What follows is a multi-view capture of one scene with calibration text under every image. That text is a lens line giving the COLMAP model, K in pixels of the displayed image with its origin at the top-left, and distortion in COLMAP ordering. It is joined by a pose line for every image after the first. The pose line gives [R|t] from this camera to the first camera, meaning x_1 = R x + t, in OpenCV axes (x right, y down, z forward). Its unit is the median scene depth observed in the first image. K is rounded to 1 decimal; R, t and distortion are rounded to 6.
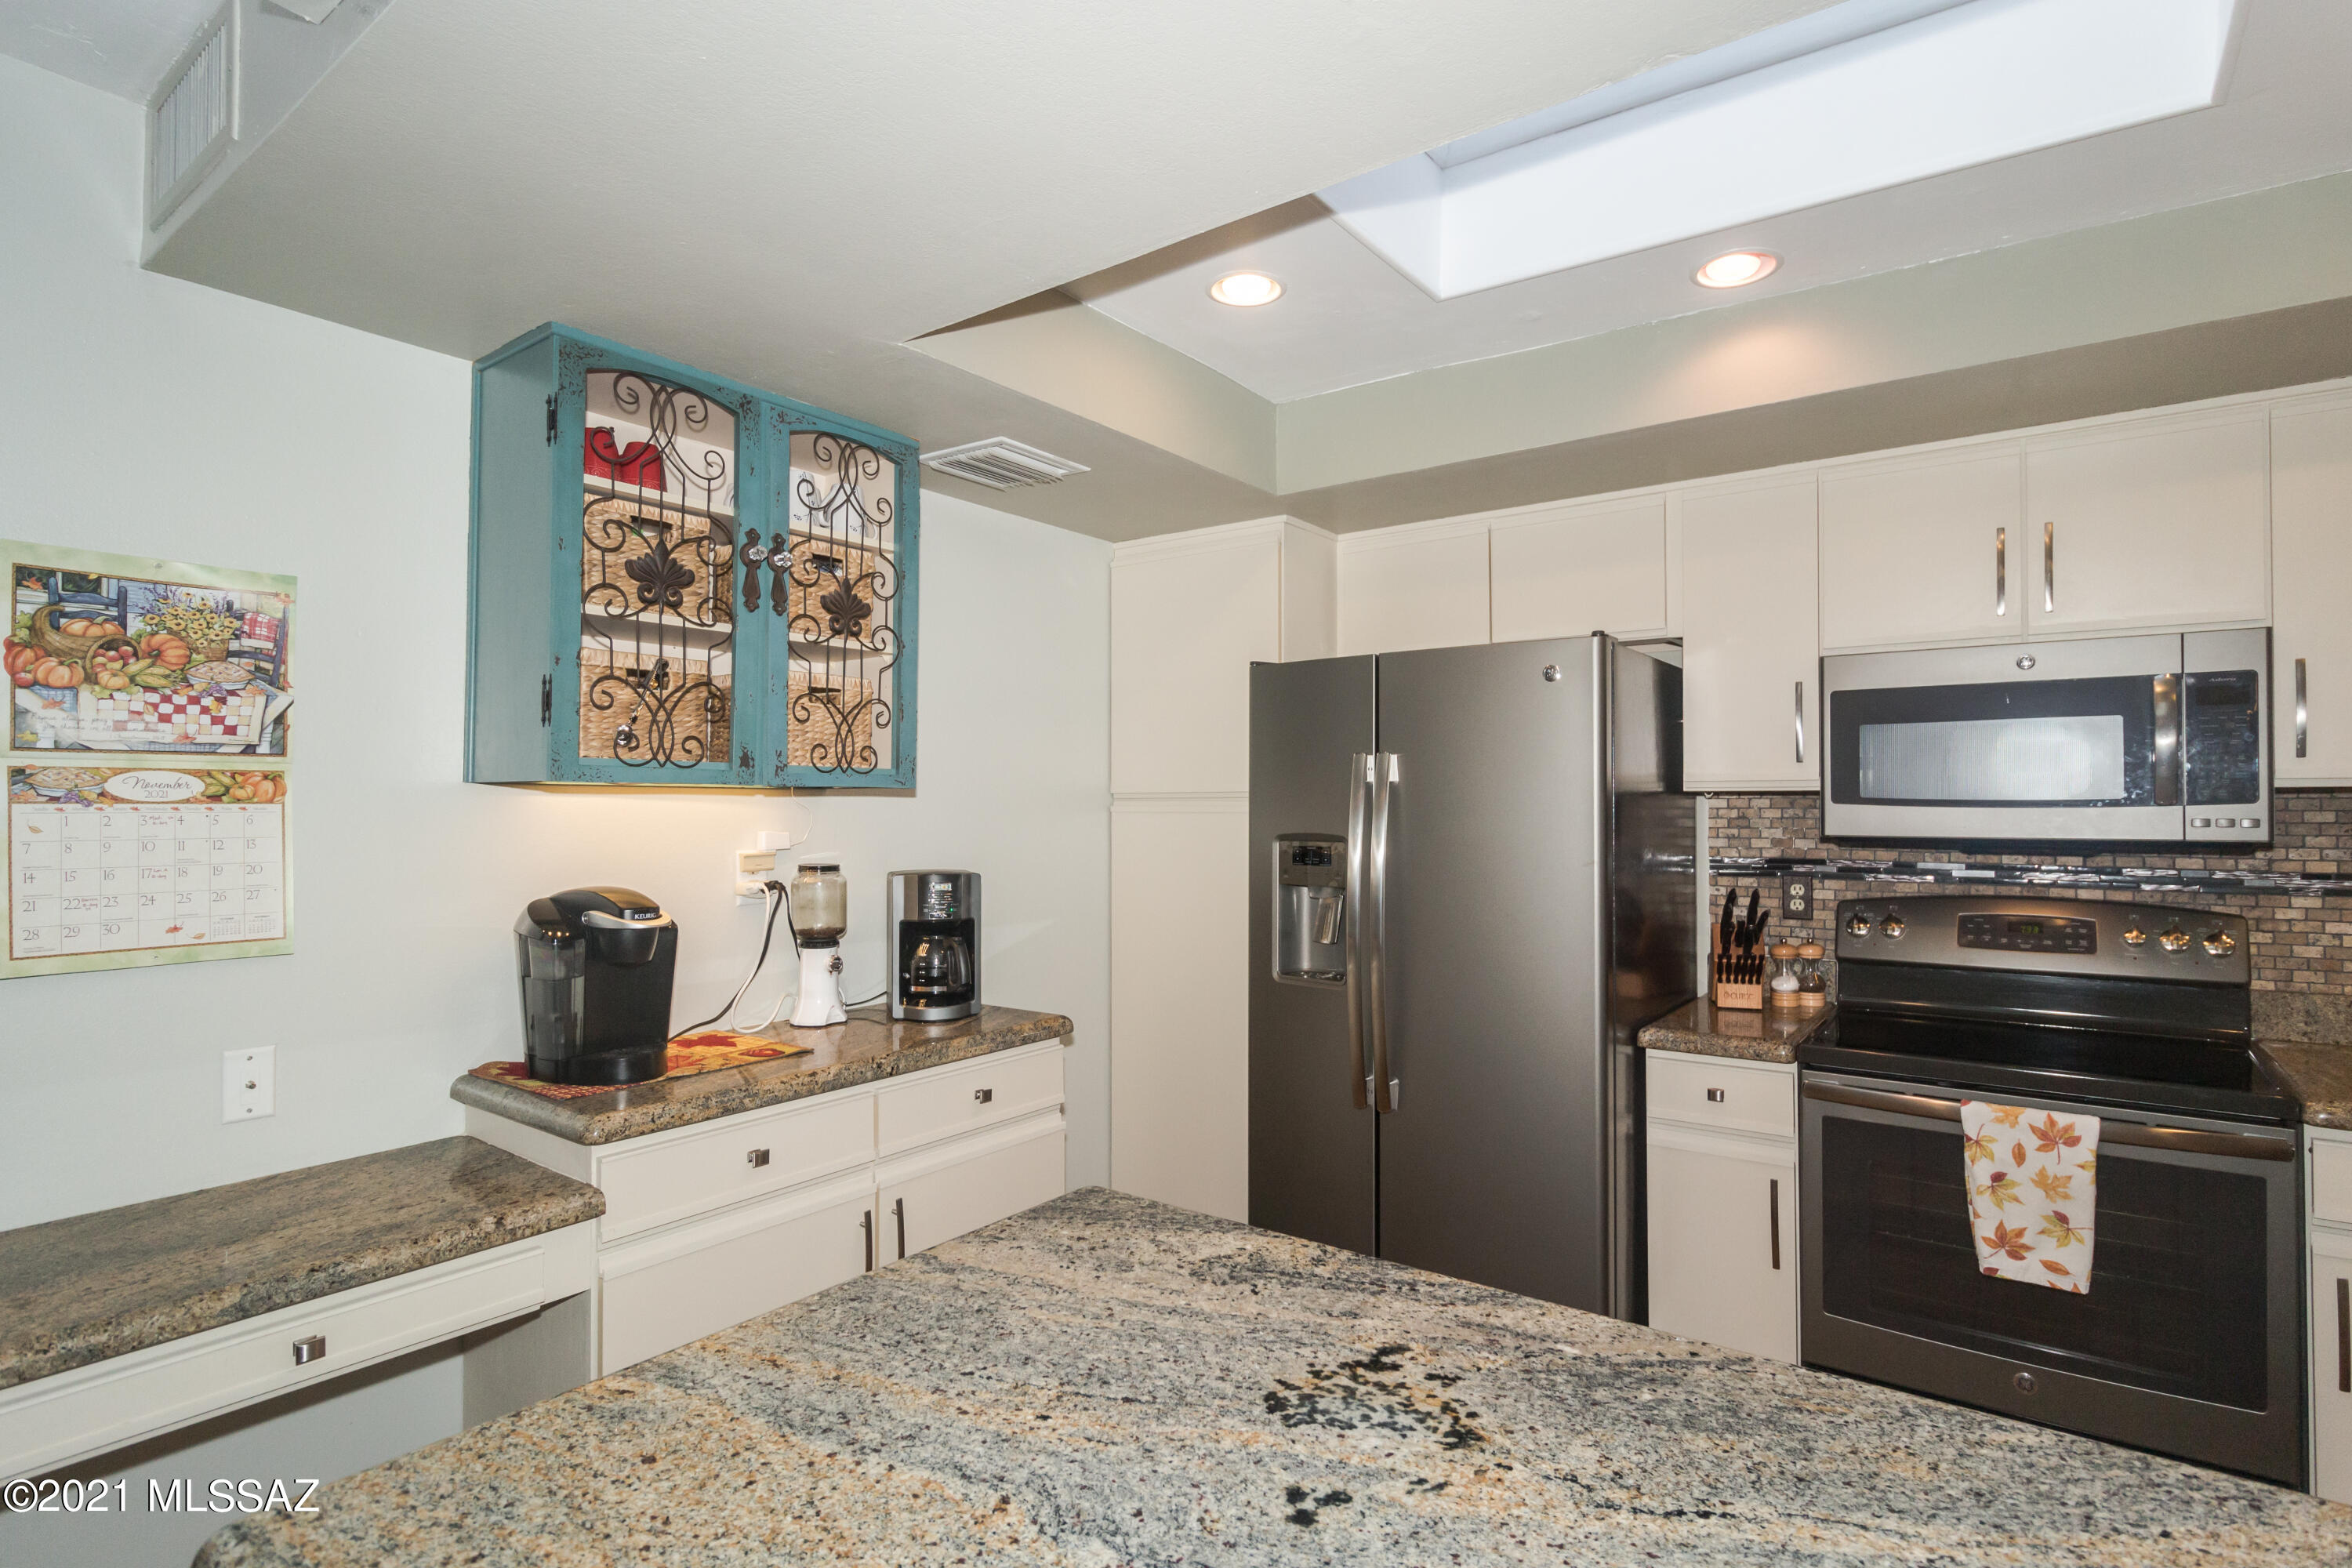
lens RADIAL K [[1152.7, 0, 1189.8], [0, 1152.7, 787.6], [0, 0, 1]] dist [-0.004525, -0.001262]
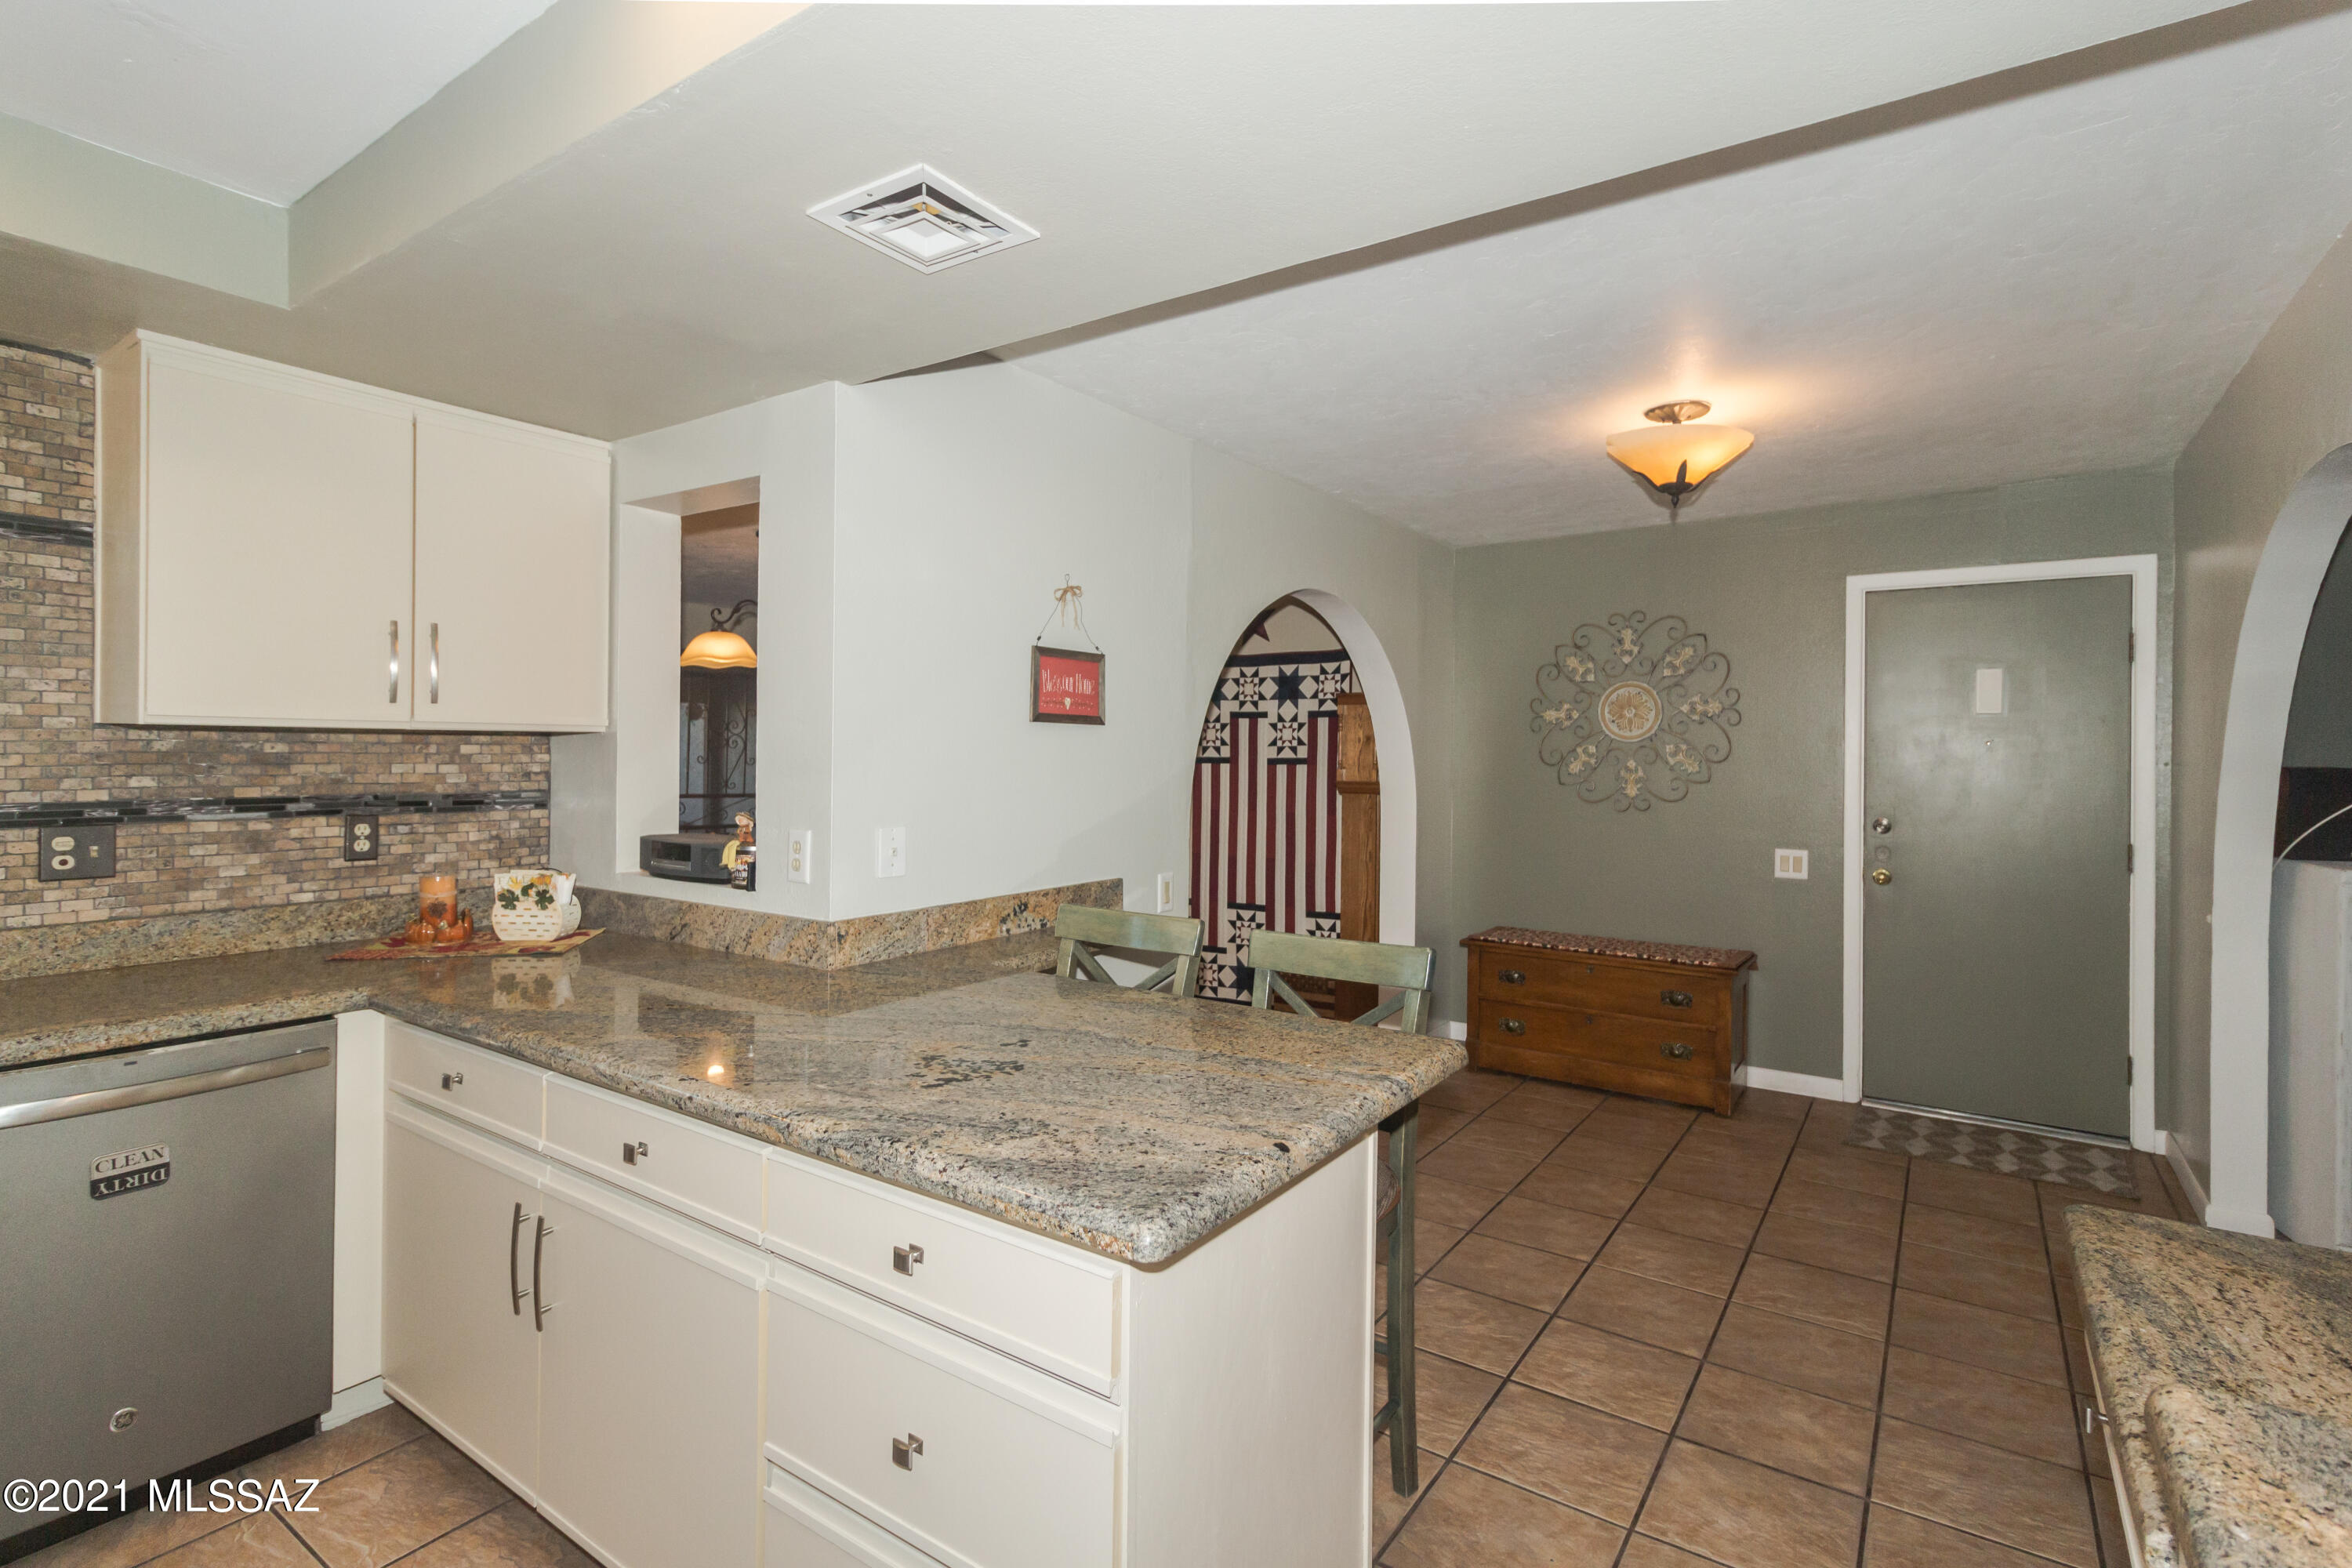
lens RADIAL K [[1122.1, 0, 1189.7], [0, 1122.1, 753.3], [0, 0, 1]] dist [0.004986, 0.002219]
pose [[-0.999108, -0.009878, -0.041057, -0.056490], [-0.009258, 0.999840, -0.015278, 0.022119], [0.041201, -0.014884, -0.999040, 1.289395]]
